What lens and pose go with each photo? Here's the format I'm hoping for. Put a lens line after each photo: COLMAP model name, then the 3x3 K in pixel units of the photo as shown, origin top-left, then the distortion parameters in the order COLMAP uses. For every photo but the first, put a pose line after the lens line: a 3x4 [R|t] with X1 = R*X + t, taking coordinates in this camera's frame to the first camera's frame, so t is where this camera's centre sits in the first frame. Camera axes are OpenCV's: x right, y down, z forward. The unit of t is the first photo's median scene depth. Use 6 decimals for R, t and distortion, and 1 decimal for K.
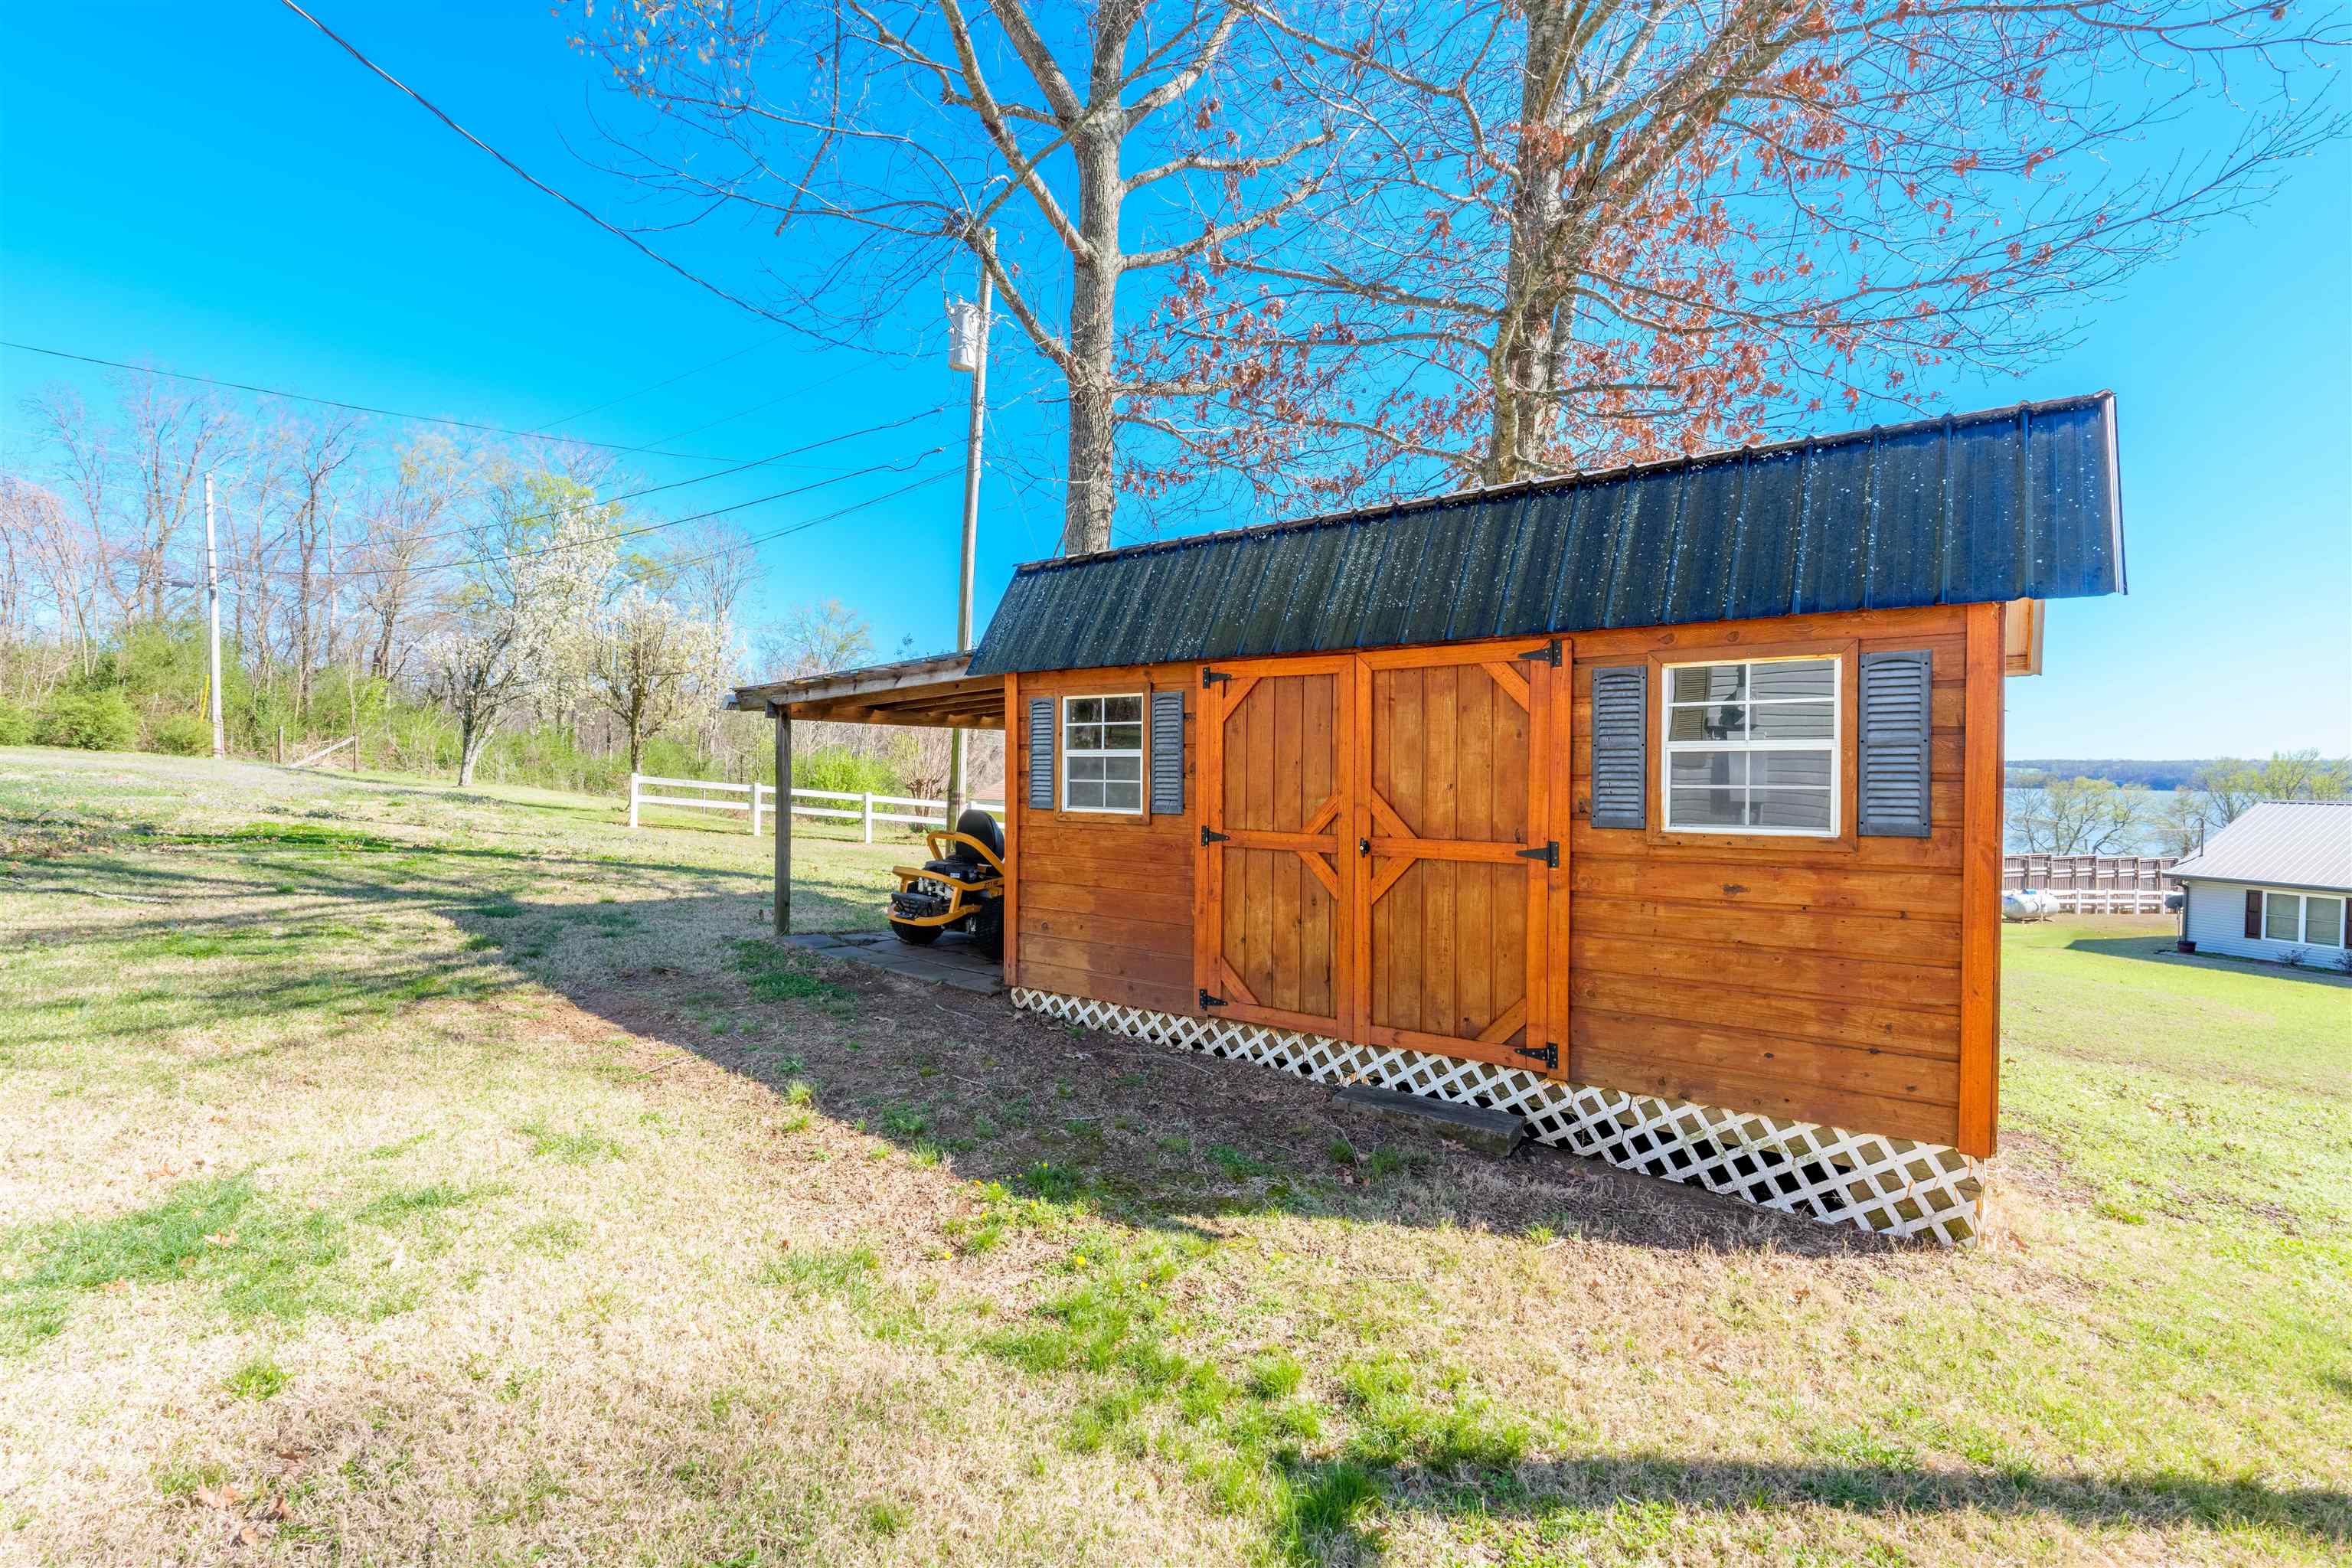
lens RADIAL K [[1055.0, 0, 1176.0], [0, 1055.0, 784.0], [0, 0, 1]] dist [-0.000167, -0.000105]
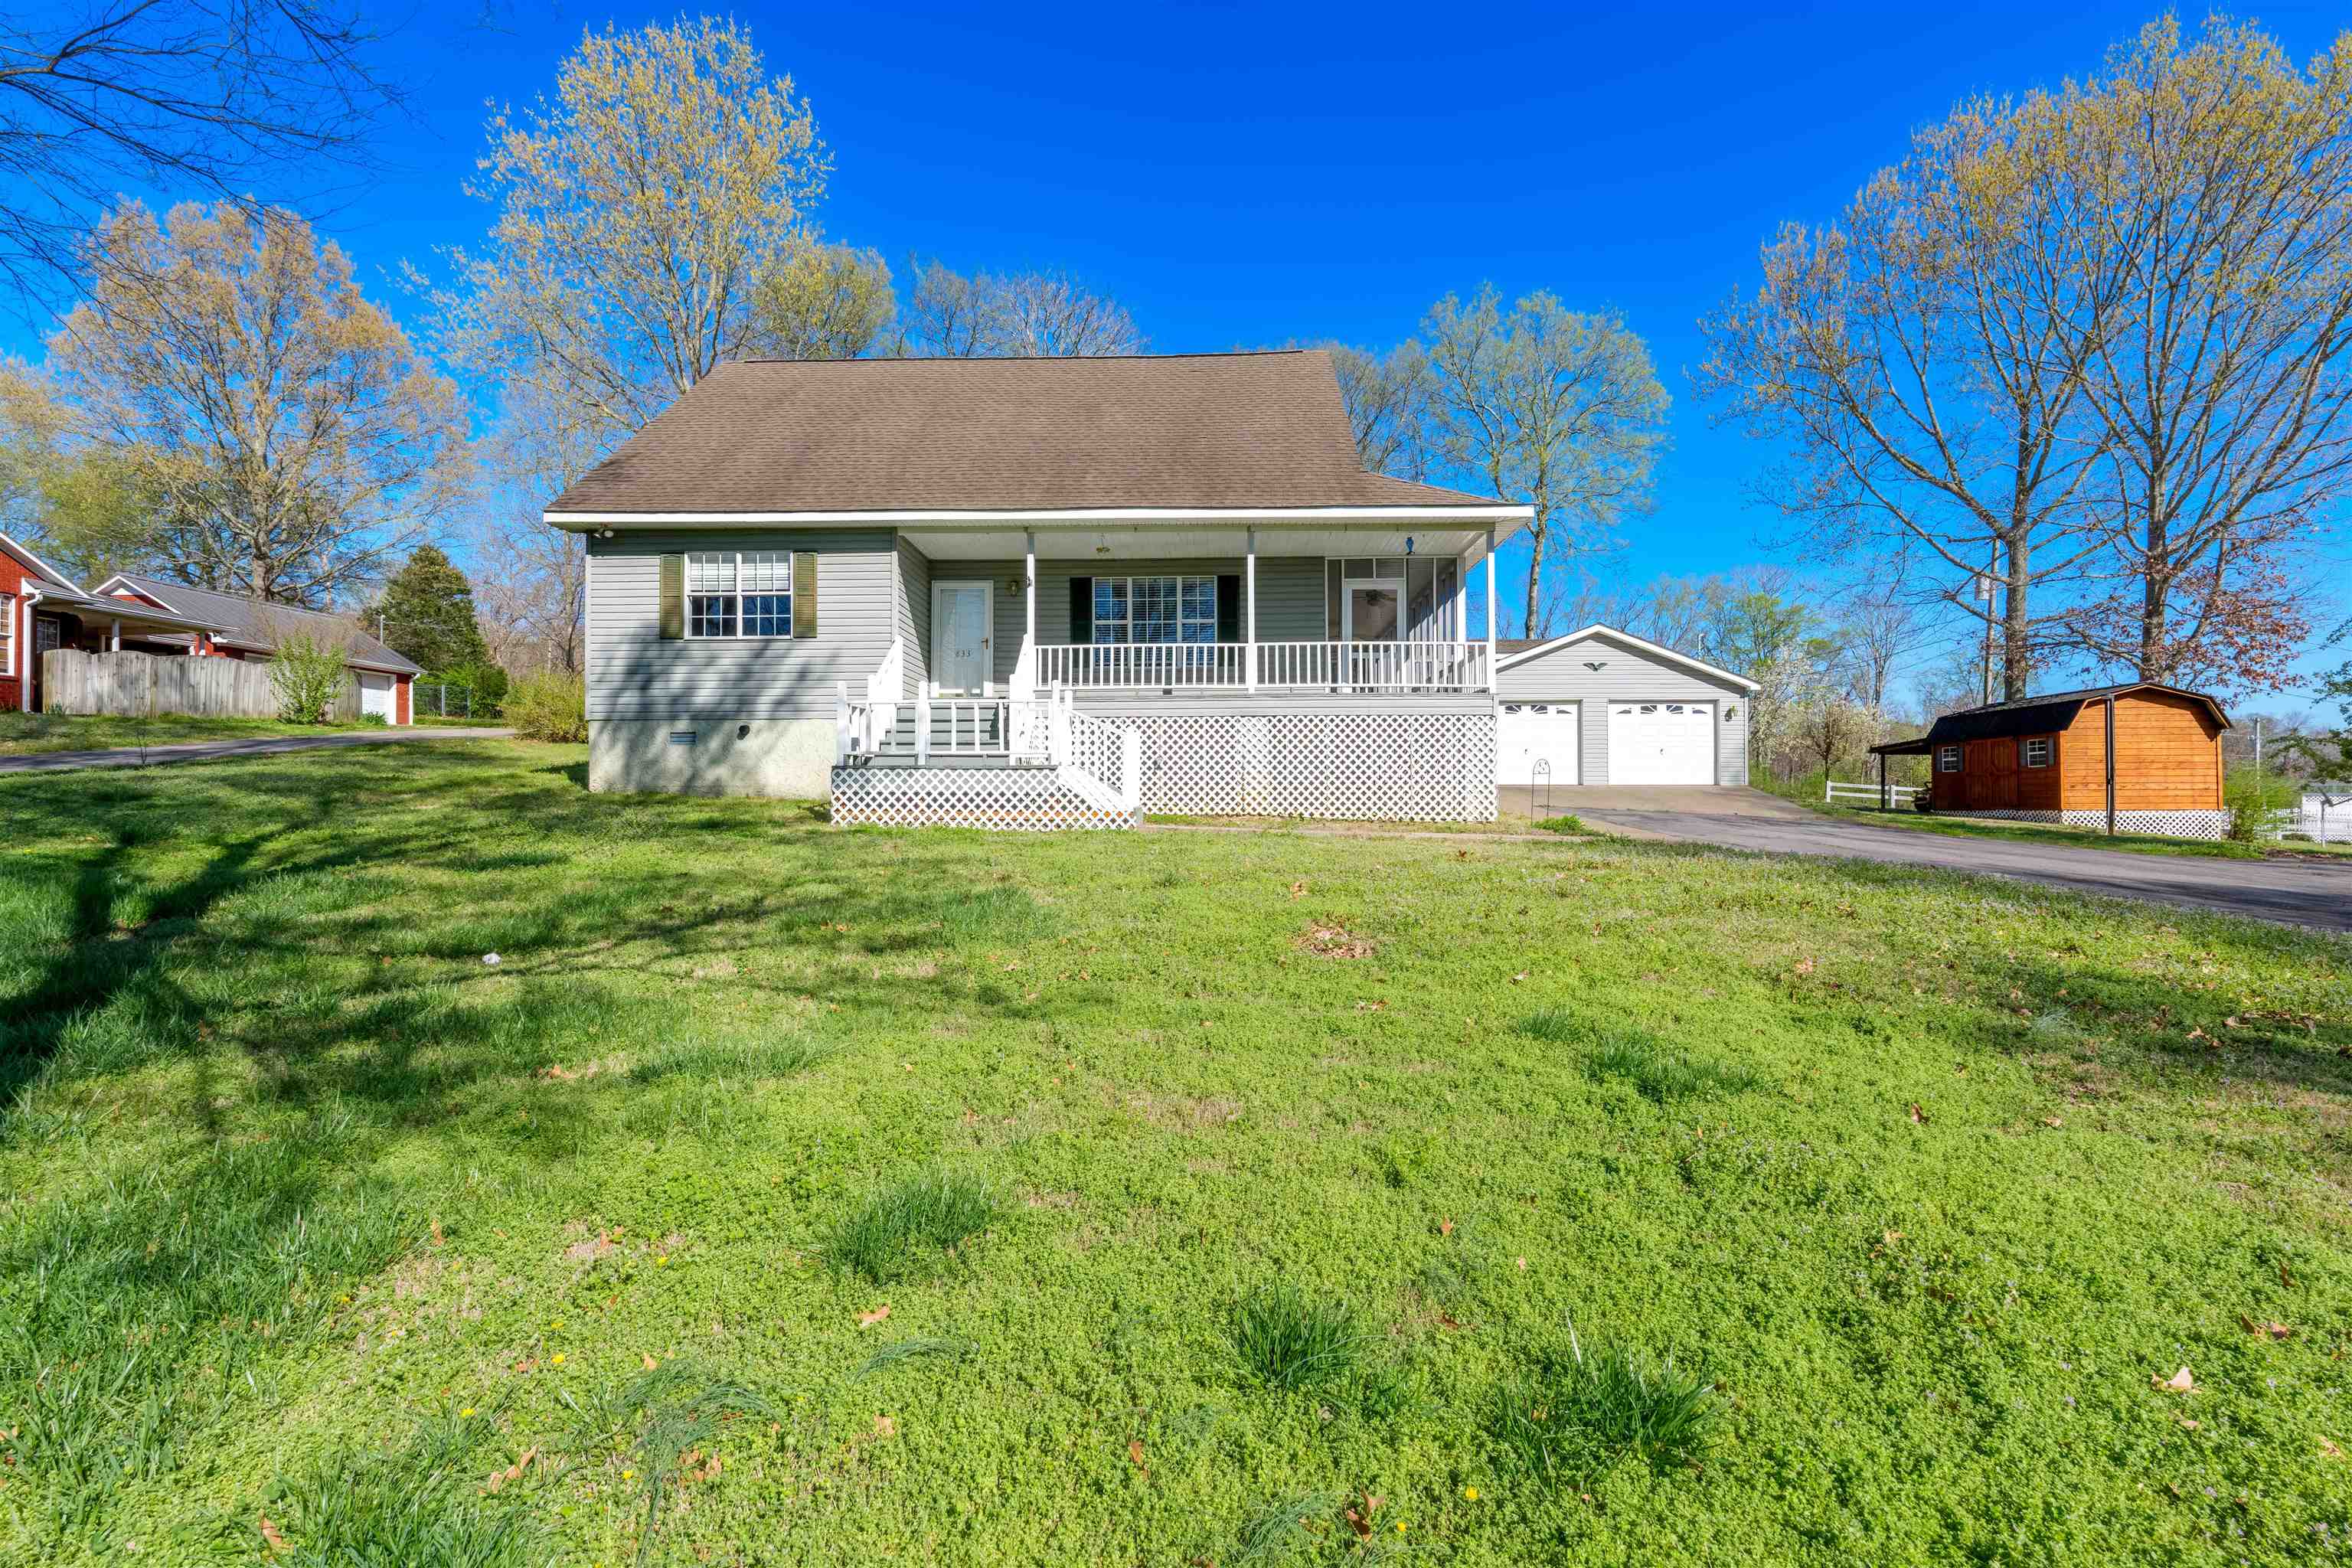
lens RADIAL K [[1055.0, 0, 1176.0], [0, 1055.0, 784.0], [0, 0, 1]] dist [-0.000167, -0.000105]
pose [[0.537202, -0.025235, -0.843076, 0.347645], [-0.004899, 0.999442, -0.033037, 0.043233], [0.843439, 0.021878, 0.536779, -0.758120]]
